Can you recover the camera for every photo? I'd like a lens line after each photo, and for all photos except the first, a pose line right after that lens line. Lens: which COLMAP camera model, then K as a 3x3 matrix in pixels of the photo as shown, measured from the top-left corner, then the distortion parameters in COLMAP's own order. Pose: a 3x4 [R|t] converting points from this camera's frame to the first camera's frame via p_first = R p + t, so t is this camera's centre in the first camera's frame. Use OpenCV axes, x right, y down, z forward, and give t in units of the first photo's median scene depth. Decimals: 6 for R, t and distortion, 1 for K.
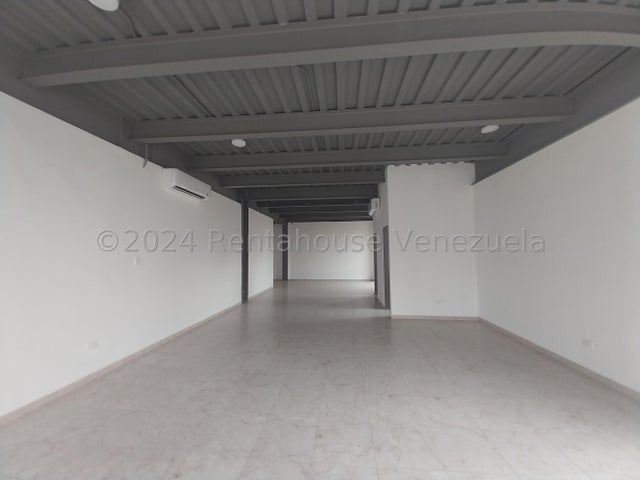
lens RADIAL K [[246.9, 0, 320.0], [0, 246.9, 240.0], [0, 0, 1]] dist [0.024731, -0.018260]
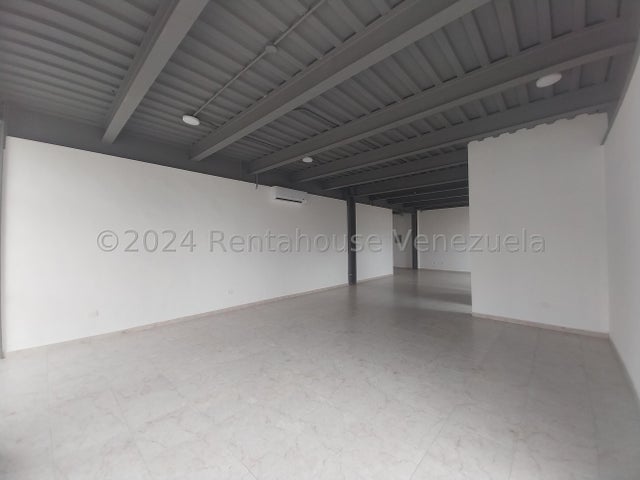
lens RADIAL K [[246.9, 0, 320.0], [0, 246.9, 240.0], [0, 0, 1]] dist [0.024731, -0.018260]
pose [[0.801892, -0.004908, -0.597449, 0.375739], [0.032105, 0.998876, 0.034885, -0.005090], [0.596606, -0.047155, 0.801148, -0.031318]]
